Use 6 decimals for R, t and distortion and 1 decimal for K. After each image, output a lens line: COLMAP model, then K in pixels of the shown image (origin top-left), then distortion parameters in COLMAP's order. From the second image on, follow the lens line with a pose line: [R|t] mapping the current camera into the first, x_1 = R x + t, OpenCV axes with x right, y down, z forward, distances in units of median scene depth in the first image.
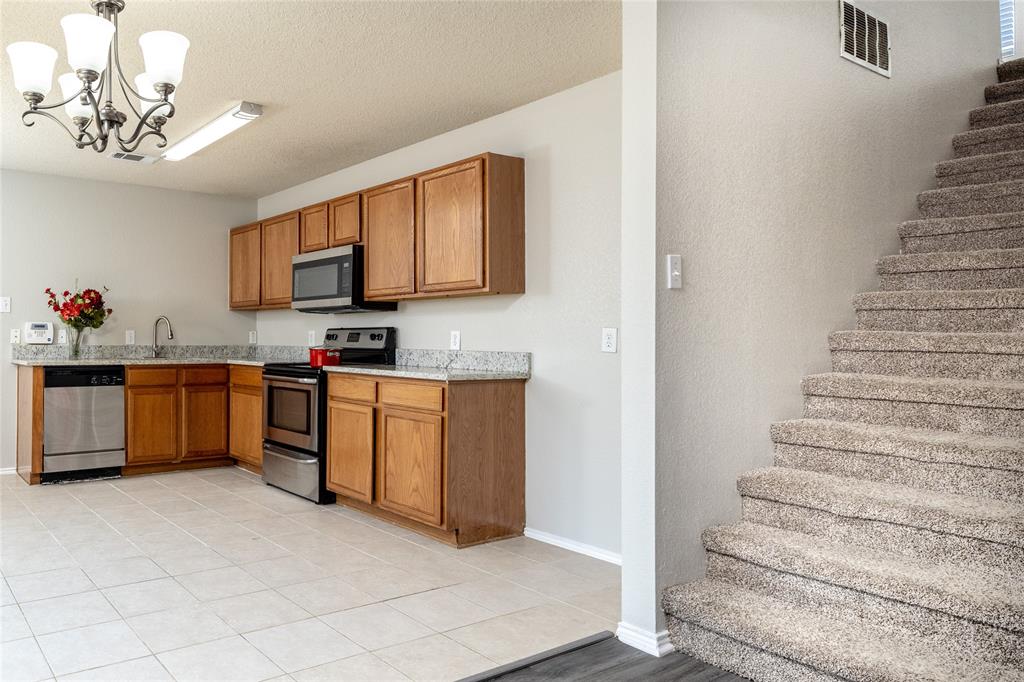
lens RADIAL K [[669.4, 0, 255.0], [0, 669.4, 335.1], [0, 0, 1]] dist [0.000575, 0.000961]
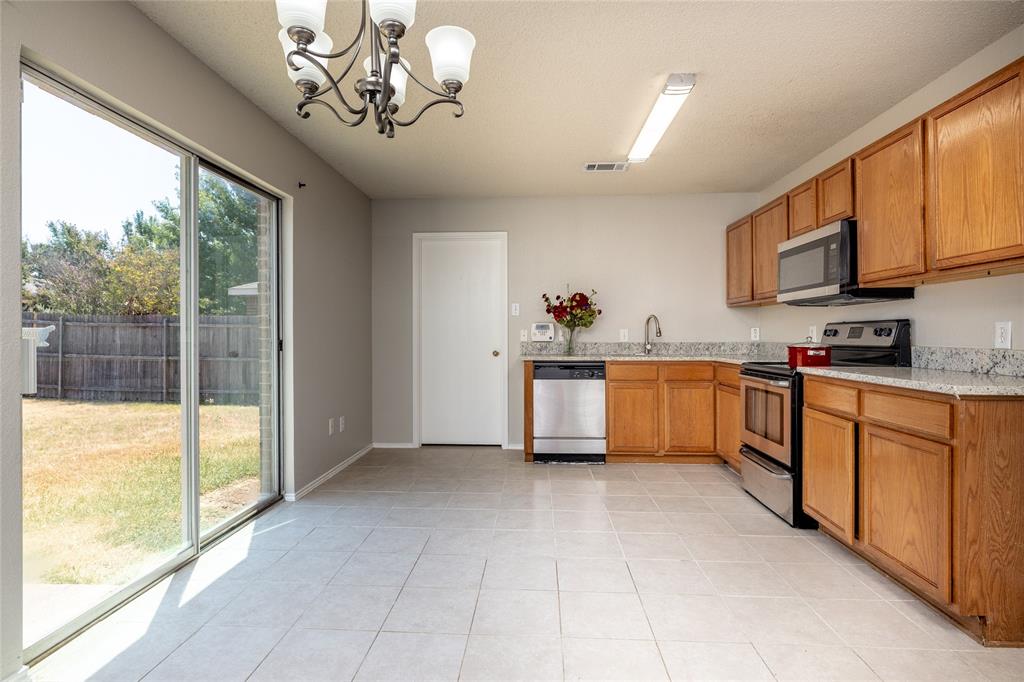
lens RADIAL K [[515.6, 0, 510.6], [0, 515.6, 334.8], [0, 0, 1]] dist [-0.003750, 0.001351]
pose [[0.844346, -0.010259, -0.535701, 0.136946], [0.011277, 0.999935, -0.001375, 0.002140], [0.535680, -0.004880, 0.844407, 0.235490]]
